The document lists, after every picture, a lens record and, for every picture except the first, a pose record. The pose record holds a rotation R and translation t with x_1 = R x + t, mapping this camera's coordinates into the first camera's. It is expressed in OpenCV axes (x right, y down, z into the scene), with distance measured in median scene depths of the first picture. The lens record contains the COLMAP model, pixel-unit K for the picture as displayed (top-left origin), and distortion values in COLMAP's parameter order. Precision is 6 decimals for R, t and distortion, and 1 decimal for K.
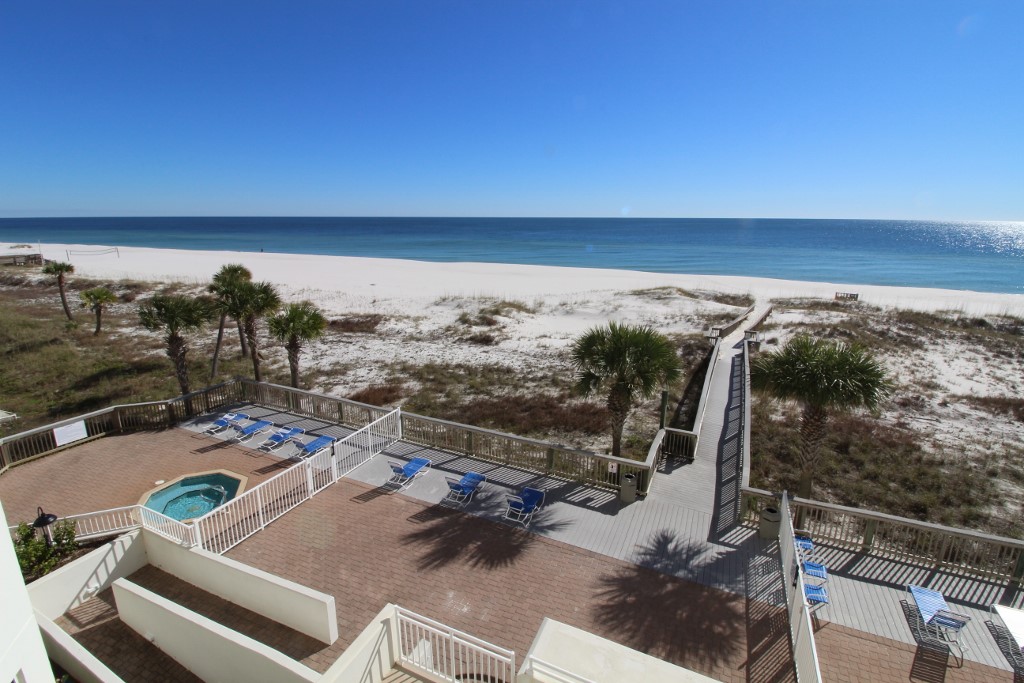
lens RADIAL K [[473.3, 0, 513.8], [0, 473.3, 330.7], [0, 0, 1]] dist [0.001848, -0.012209]
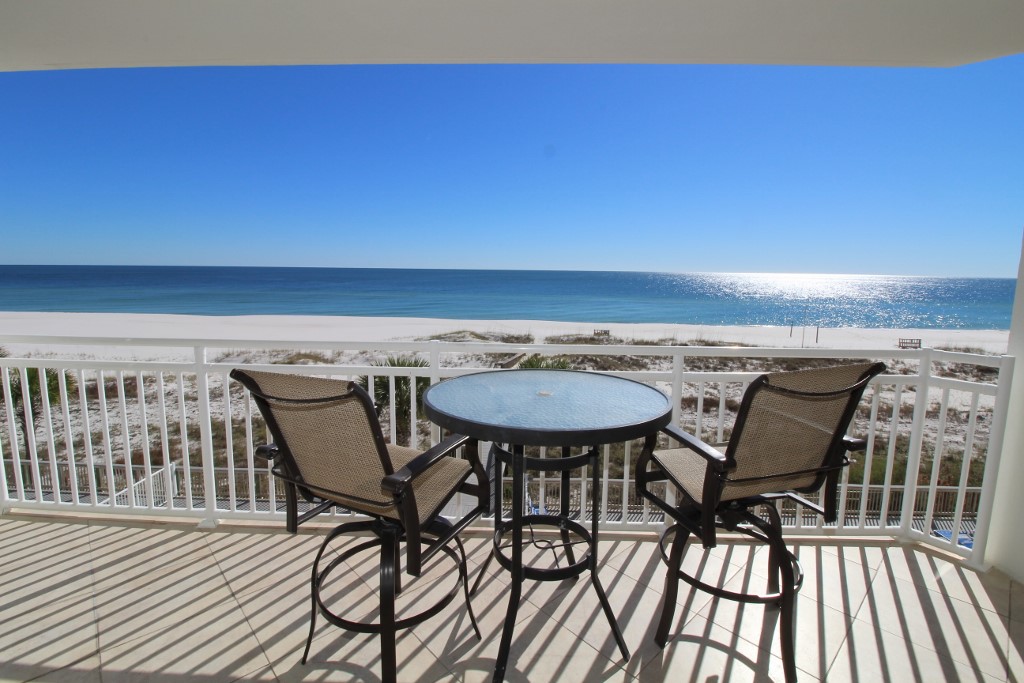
lens RADIAL K [[473.3, 0, 513.8], [0, 473.3, 330.7], [0, 0, 1]] dist [0.001848, -0.012209]
pose [[0.921366, -0.042662, 0.386348, 0.036044], [0.082592, 0.992749, -0.087343, 0.039182], [-0.379821, 0.112384, 0.918208, -0.174566]]
